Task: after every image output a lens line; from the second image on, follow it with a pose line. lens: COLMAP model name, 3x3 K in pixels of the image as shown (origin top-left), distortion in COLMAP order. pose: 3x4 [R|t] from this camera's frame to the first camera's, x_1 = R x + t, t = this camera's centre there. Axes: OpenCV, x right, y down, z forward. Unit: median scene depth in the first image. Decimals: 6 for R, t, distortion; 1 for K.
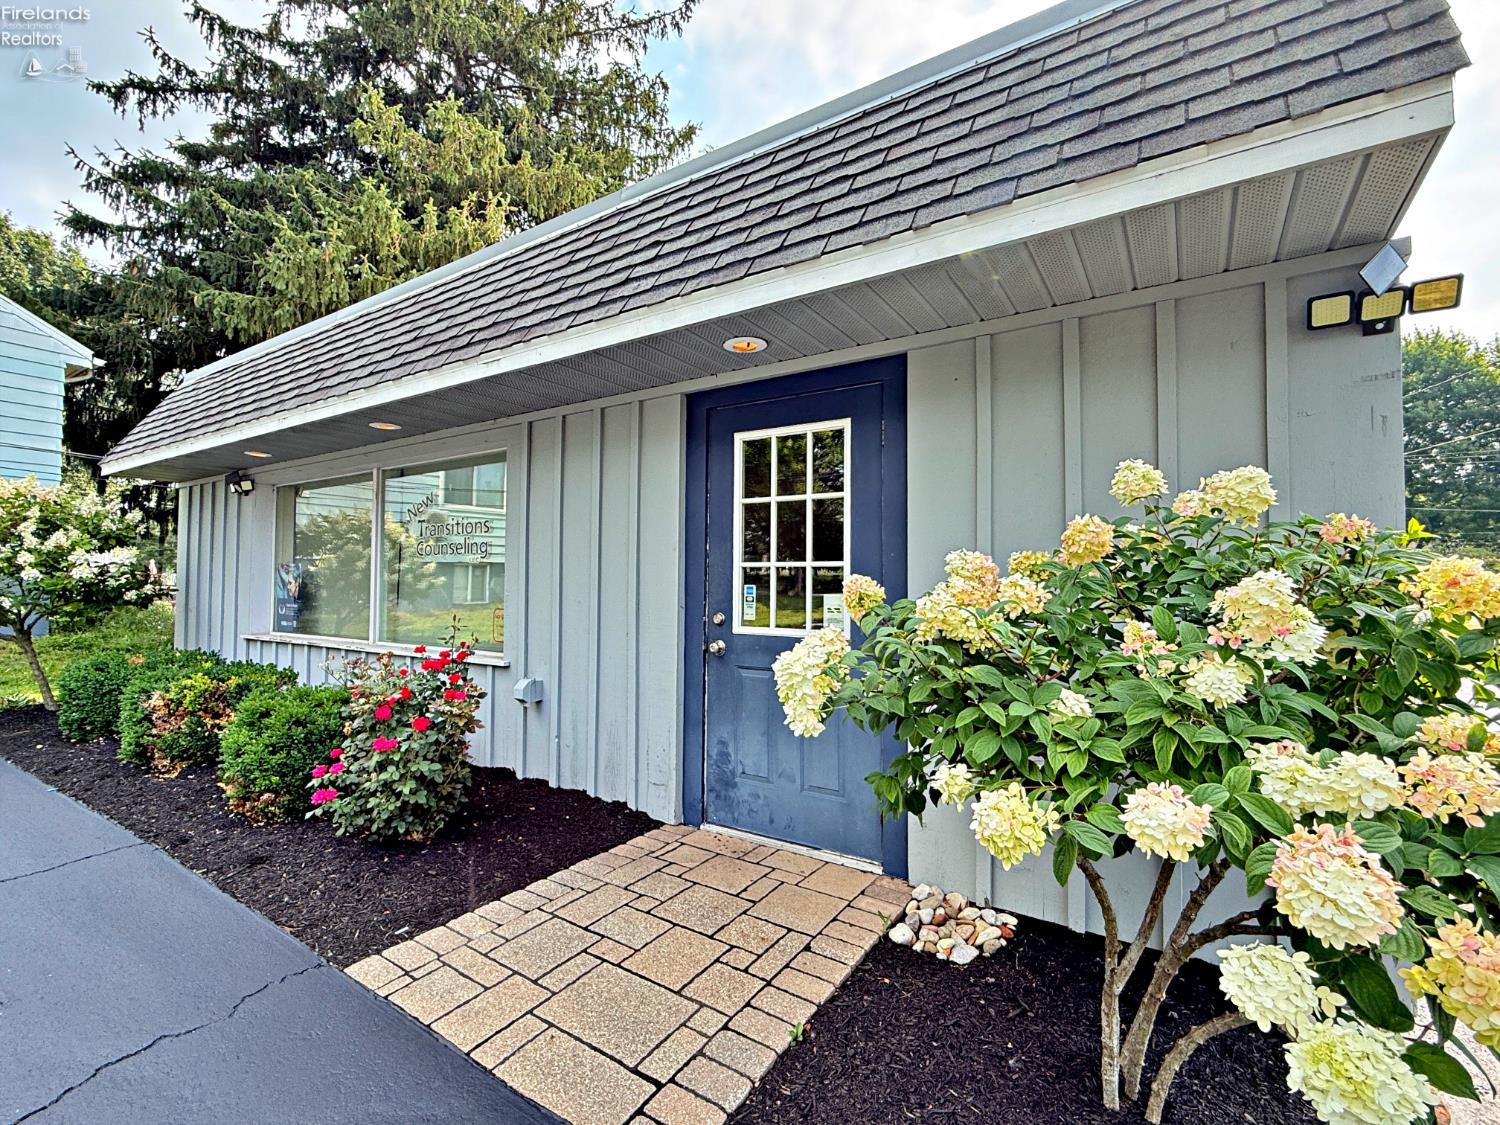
lens RADIAL K [[684.8, 0, 749.1], [0, 684.8, 561.6], [0, 0, 1]] dist [0.001032, 0.000245]
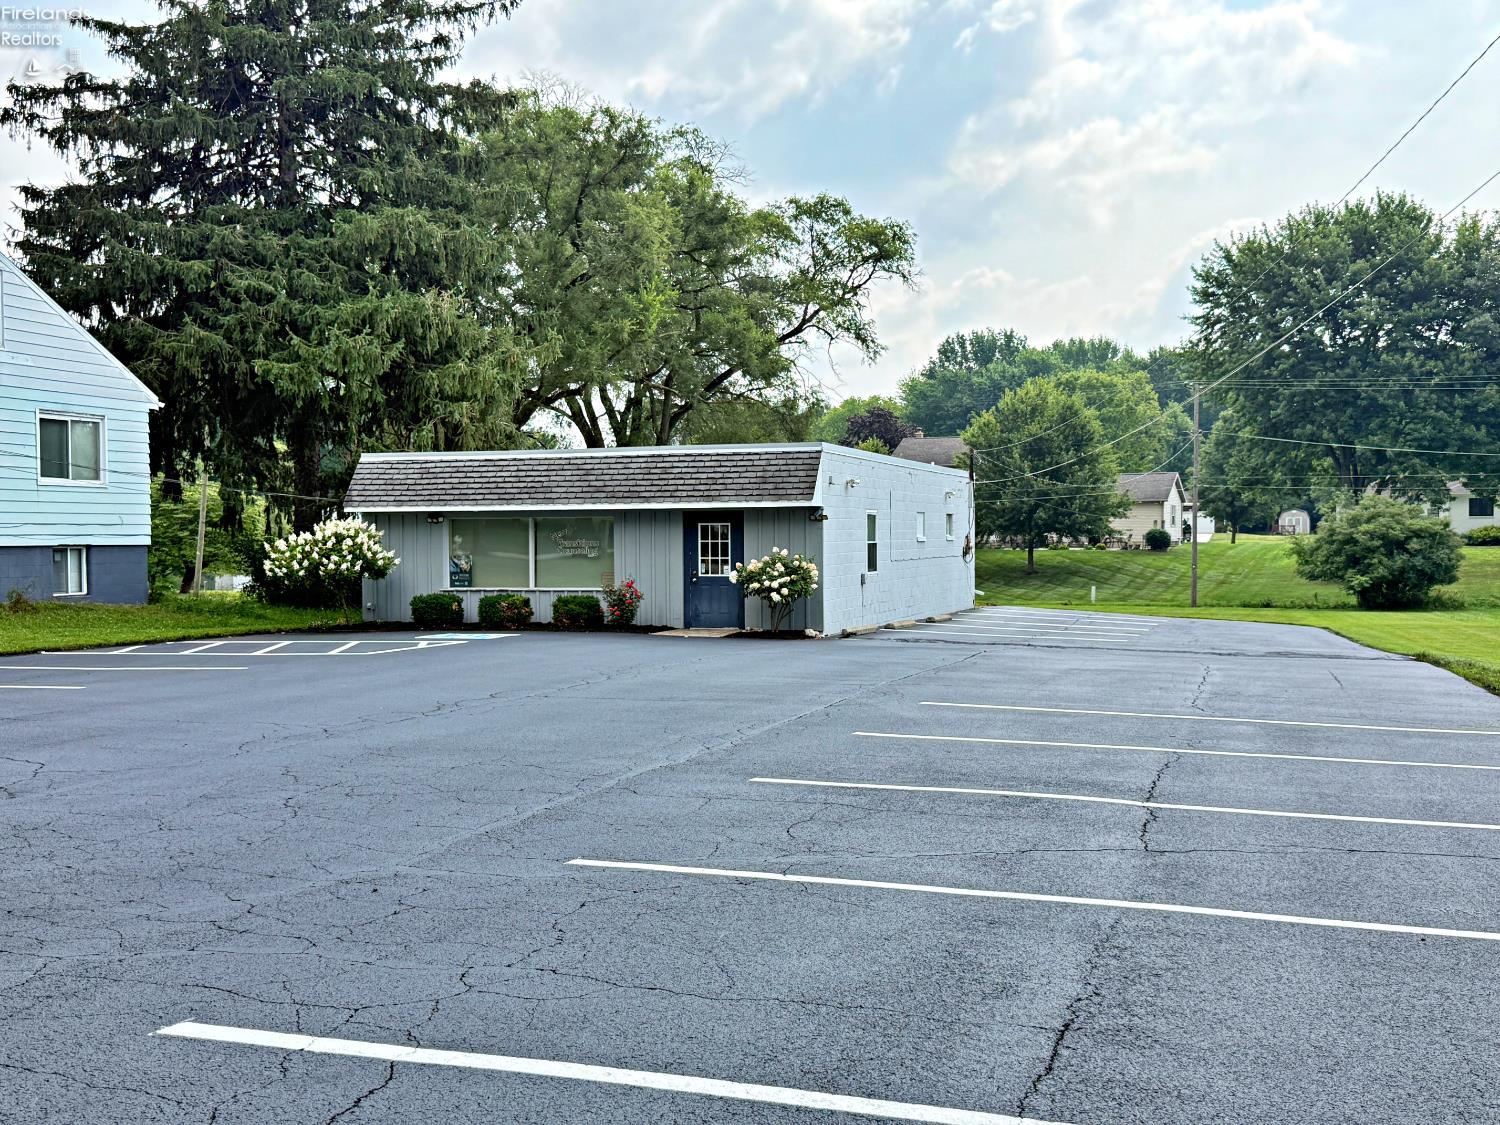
lens RADIAL K [[1464.1, 0, 756.4], [0, 1464.1, 574.2], [0, 0, 1]] dist [0.140443, 0.000000]
pose [[0.965568, -0.020273, 0.259361, -1.889097], [0.005490, 0.998325, 0.057593, -0.385881], [-0.260094, -0.054186, 0.964062, -7.168533]]
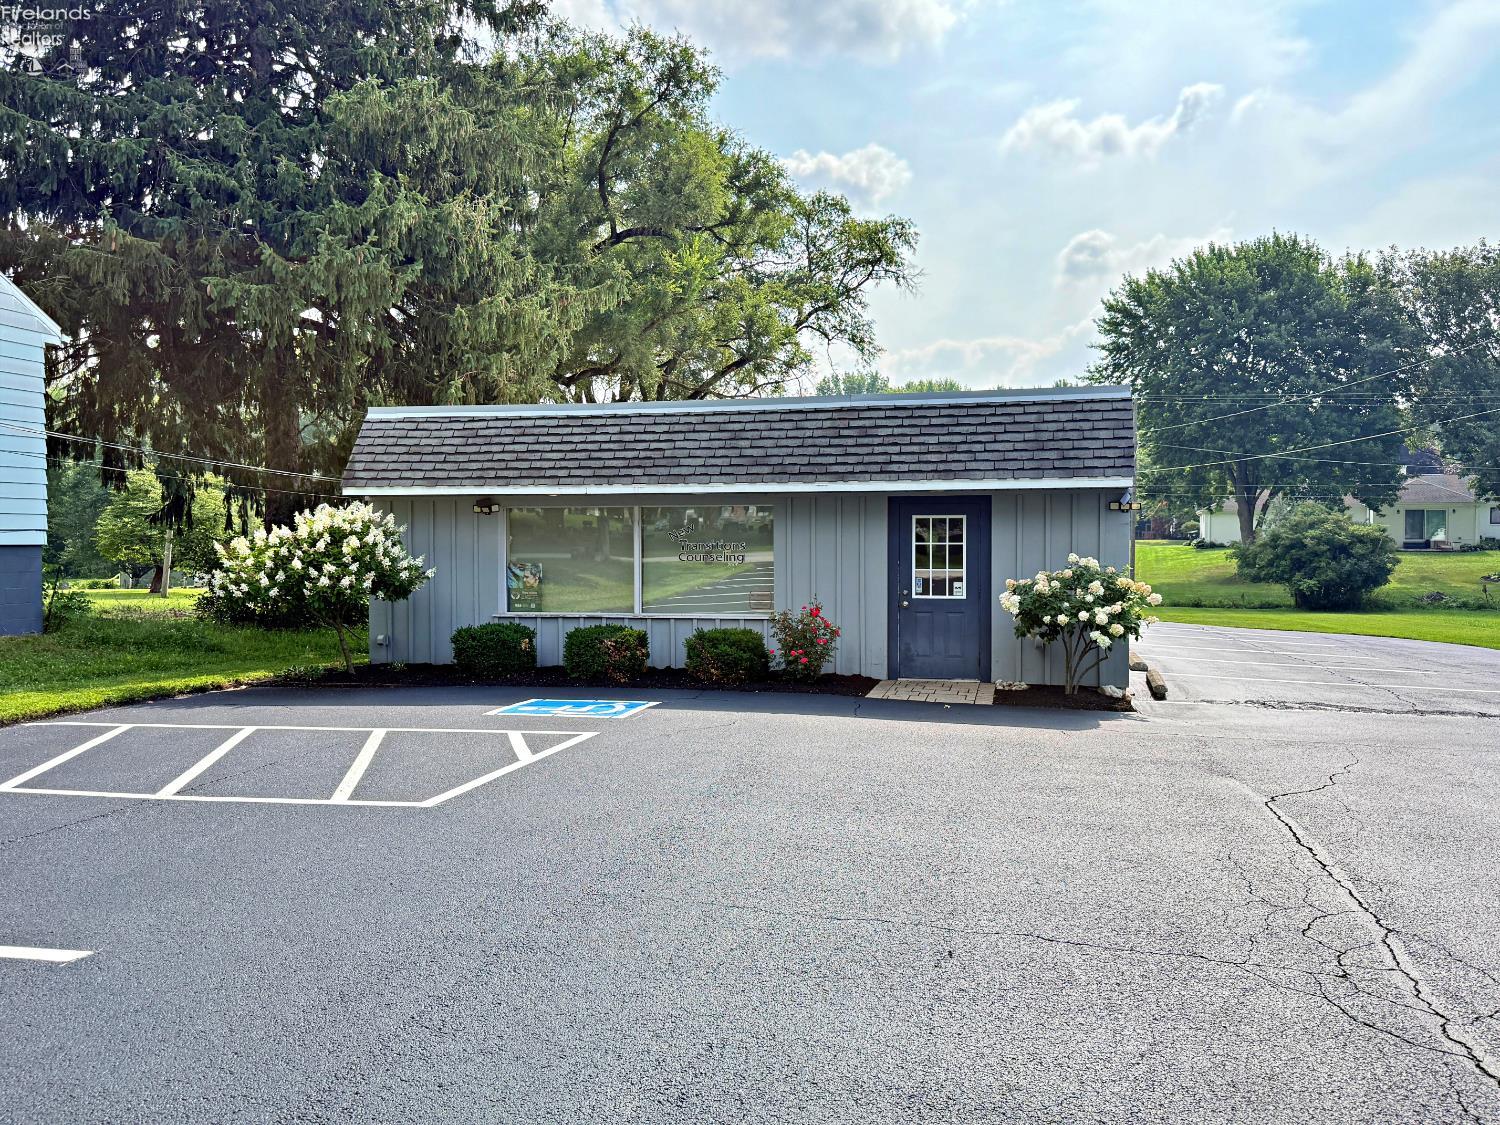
lens RADIAL K [[1163.5, 0, 758.7], [0, 1163.5, 571.9], [0, 0, 1]] dist [0.116805, -0.065835]
pose [[0.938765, -0.018086, 0.344084, -2.031785], [-0.002885, 0.998174, 0.060340, -0.245091], [-0.344547, -0.057638, 0.936998, -2.782318]]
